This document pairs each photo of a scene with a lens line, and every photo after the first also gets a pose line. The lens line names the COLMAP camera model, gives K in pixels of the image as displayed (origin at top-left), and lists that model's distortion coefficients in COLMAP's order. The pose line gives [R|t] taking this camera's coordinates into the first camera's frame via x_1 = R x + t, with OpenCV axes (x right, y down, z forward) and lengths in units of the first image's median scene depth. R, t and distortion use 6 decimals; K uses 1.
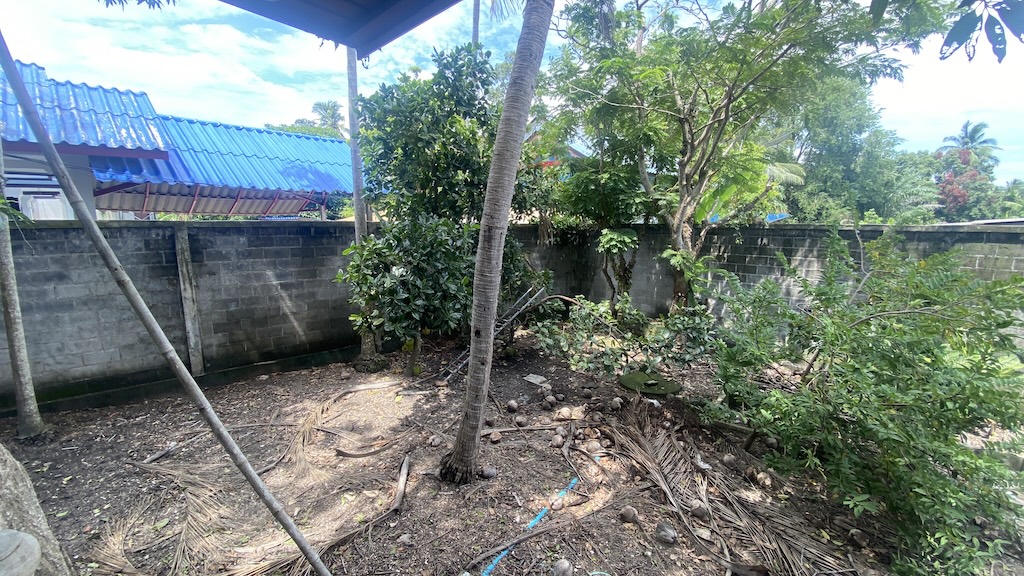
lens RADIAL K [[386.3, 0, 510.4], [0, 386.3, 295.3], [0, 0, 1]] dist [-0.052025, -0.000045]
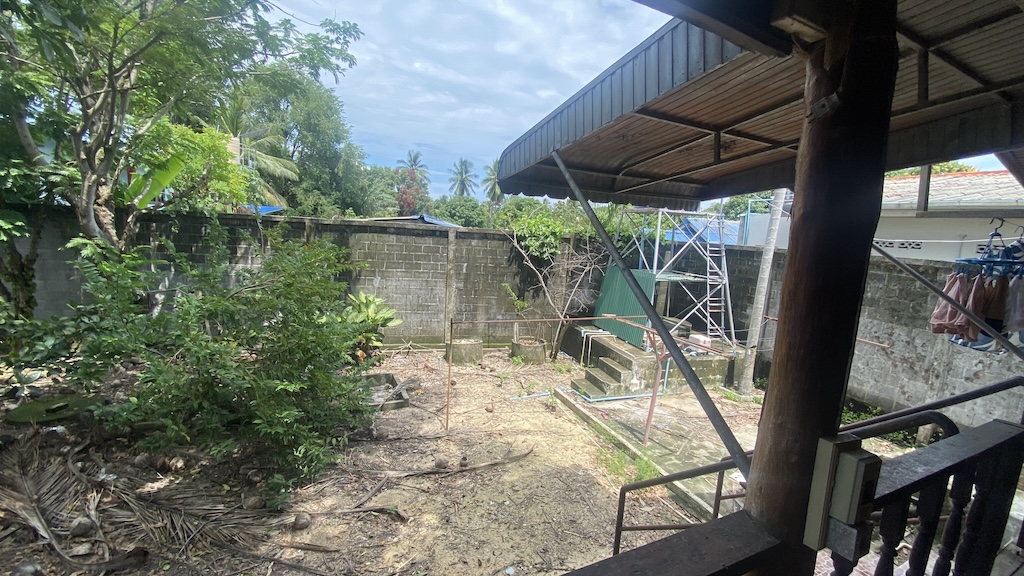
lens RADIAL K [[386.3, 0, 510.4], [0, 386.3, 295.3], [0, 0, 1]] dist [-0.052025, -0.000045]
pose [[0.423939, -0.109183, 0.899085, 0.121680], [0.089106, 0.992919, 0.078562, 0.023699], [-0.901297, 0.046808, 0.430666, -0.143805]]
